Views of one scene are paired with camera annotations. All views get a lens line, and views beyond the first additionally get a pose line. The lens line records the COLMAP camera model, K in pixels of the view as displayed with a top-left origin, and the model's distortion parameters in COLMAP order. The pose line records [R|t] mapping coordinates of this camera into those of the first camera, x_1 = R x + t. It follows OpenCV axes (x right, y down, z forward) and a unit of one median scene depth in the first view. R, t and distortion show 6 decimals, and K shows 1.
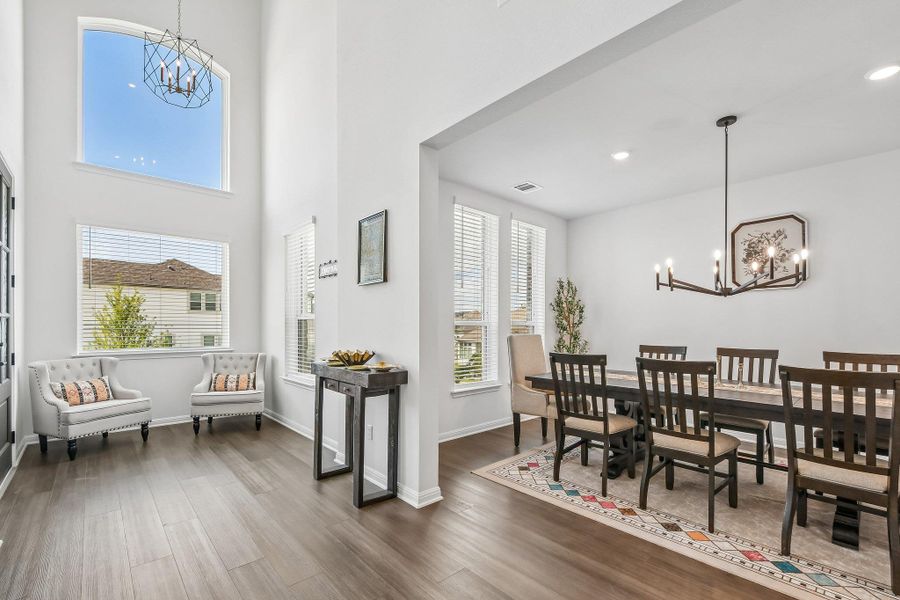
lens RADIAL K [[398.9, 0, 451.8], [0, 398.9, 324.4], [0, 0, 1]] dist [0.012624, -0.000122]
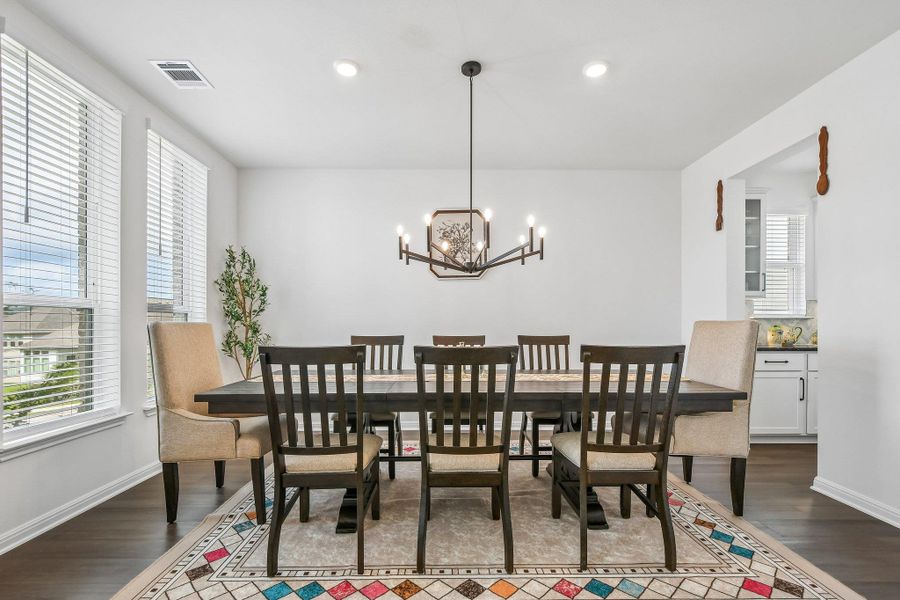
lens RADIAL K [[388.3, 0, 431.5], [0, 388.3, 331.7], [0, 0, 1]] dist [-0.010658, -0.000010]
pose [[0.670451, -0.002677, 0.741949, 0.008822], [-0.002594, 0.999979, 0.005952, 0.036982], [-0.741949, -0.005915, 0.670430, 0.371872]]
